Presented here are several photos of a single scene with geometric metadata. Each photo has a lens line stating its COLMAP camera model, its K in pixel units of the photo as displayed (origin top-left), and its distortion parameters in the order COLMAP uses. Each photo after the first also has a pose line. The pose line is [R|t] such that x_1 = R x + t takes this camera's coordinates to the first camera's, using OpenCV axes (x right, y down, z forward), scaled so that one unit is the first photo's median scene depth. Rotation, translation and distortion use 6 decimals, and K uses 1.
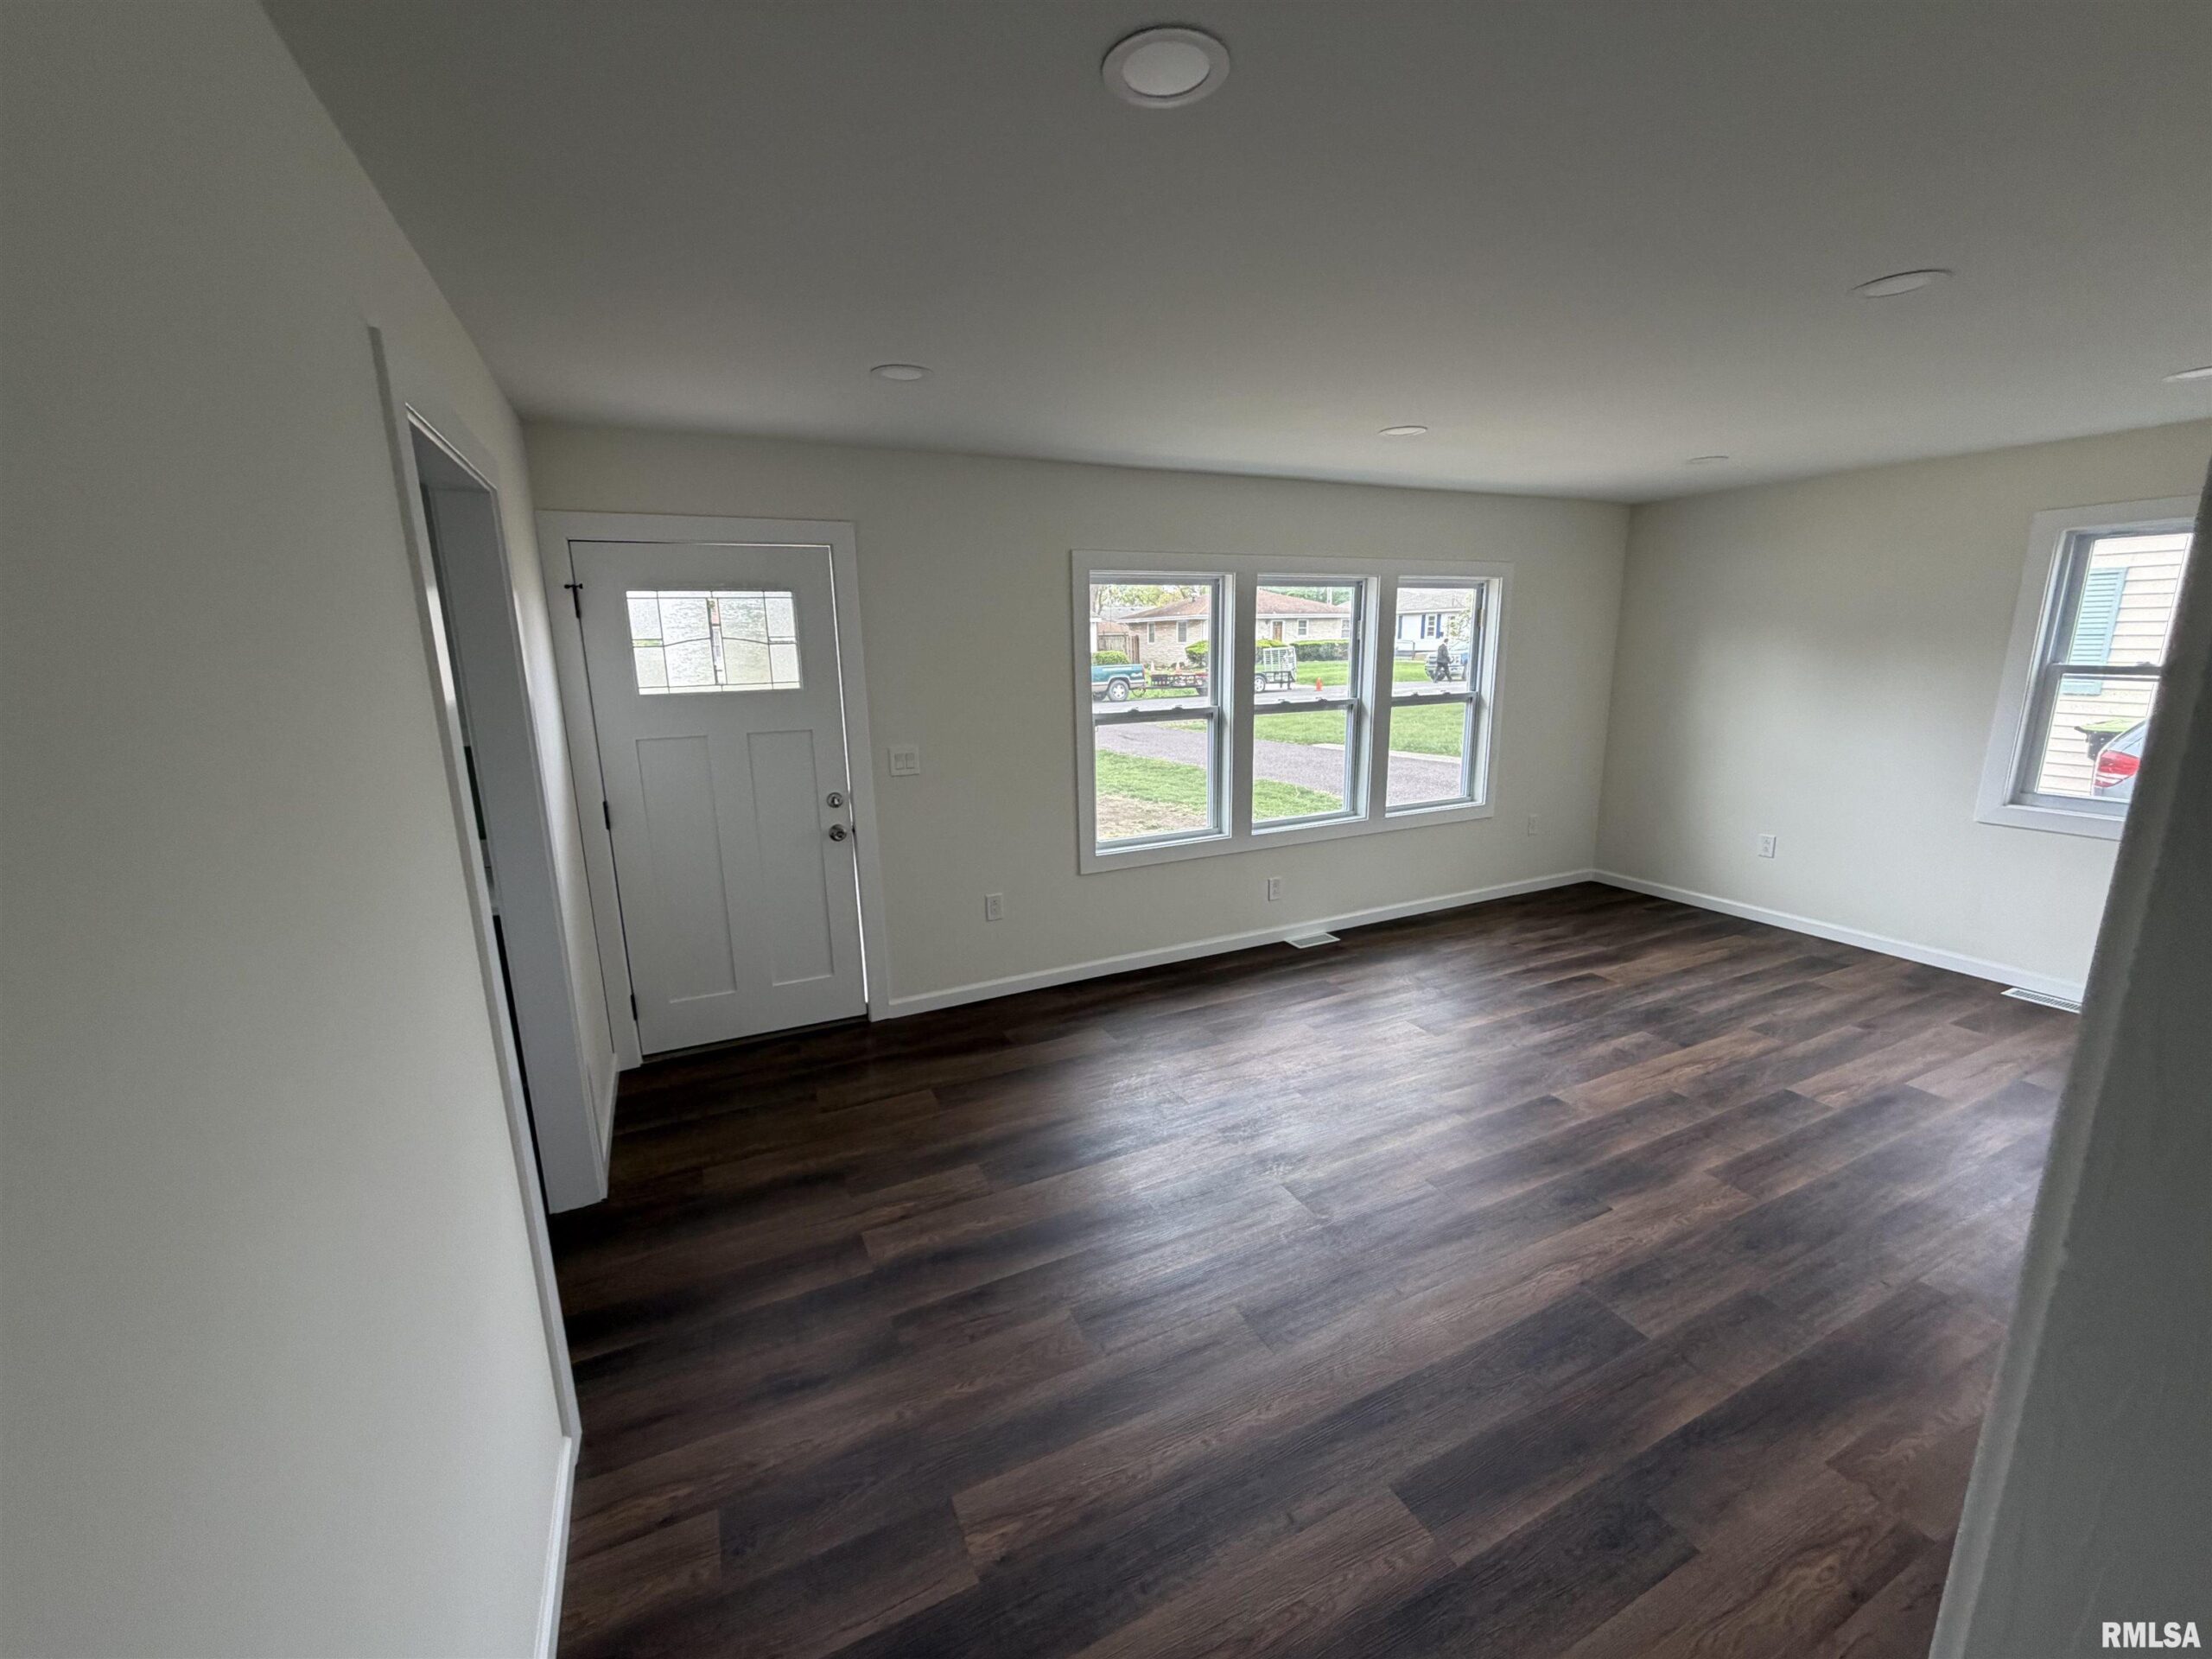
lens RADIAL K [[885.6, 0, 1105.0], [0, 885.6, 830.4], [0, 0, 1]] dist [0.001430, -0.000018]
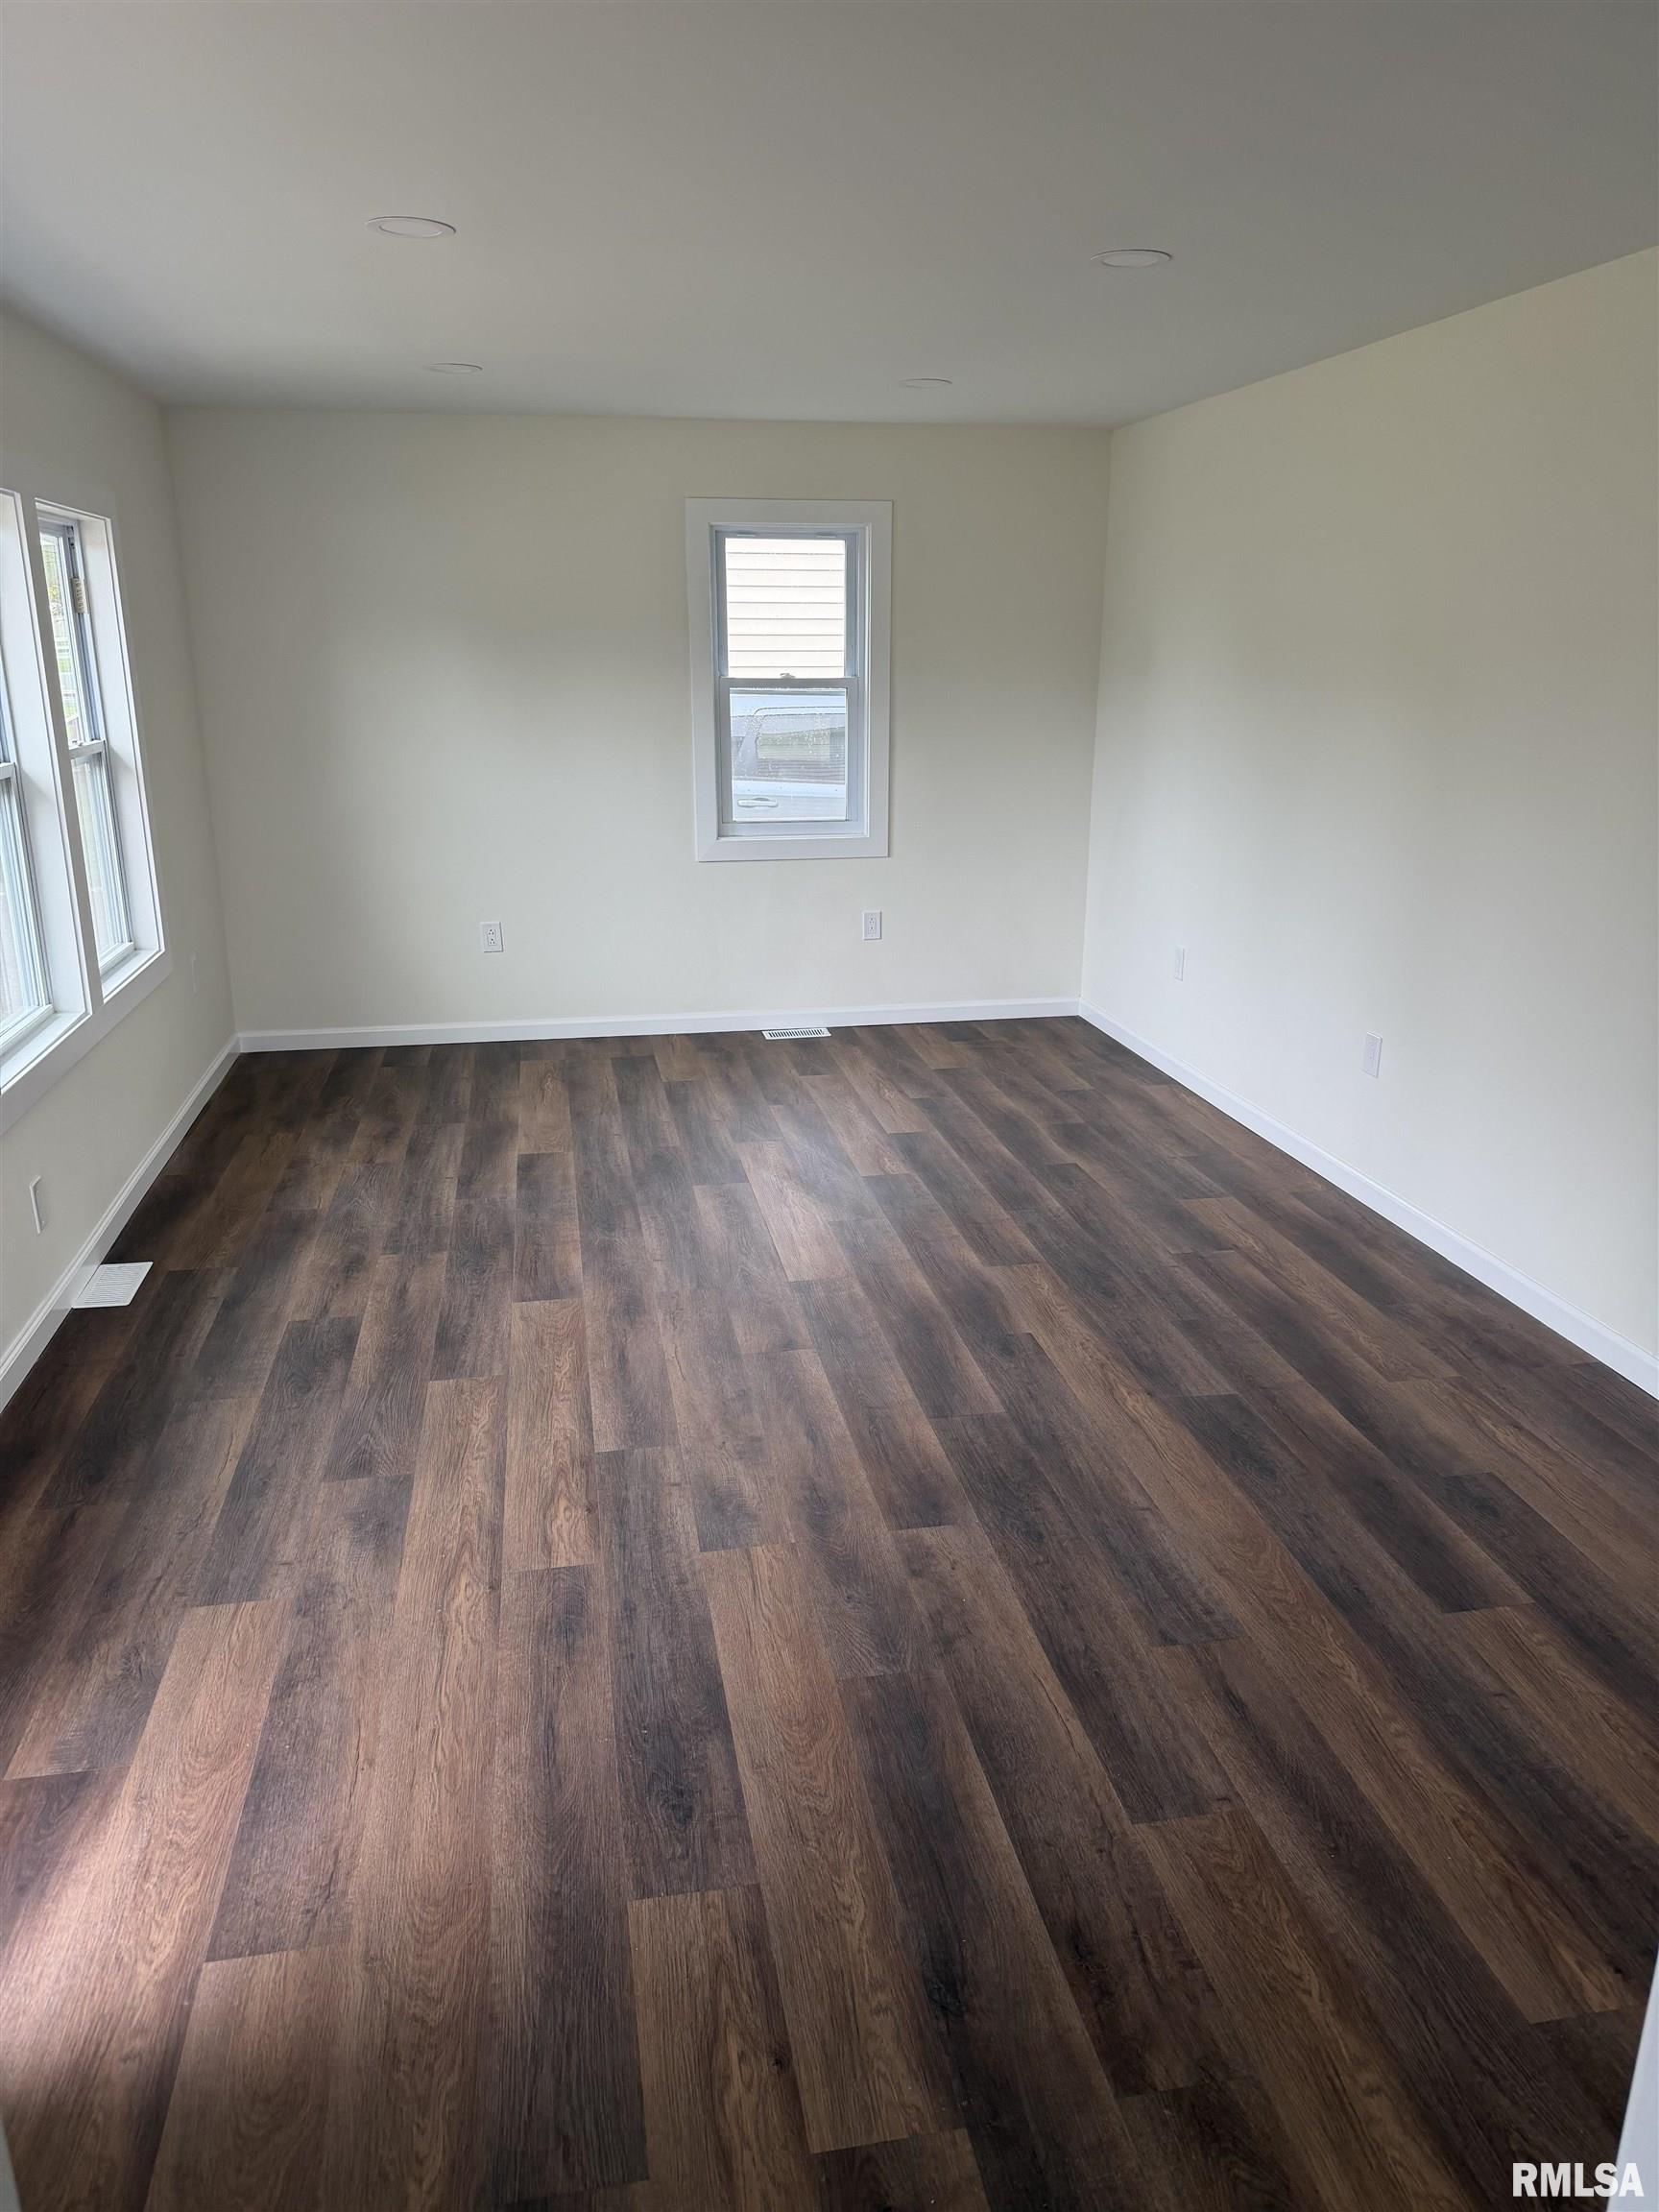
lens RADIAL K [[1542.2, 0, 832.2], [0, 1542.2, 1110.0], [0, 0, 1]] dist [0.020225, -0.028822]
pose [[0.258124, -0.262985, 0.929629, -0.468860], [0.200379, 0.955887, 0.214775, -0.074226], [-0.945103, 0.130840, 0.299434, 0.439085]]
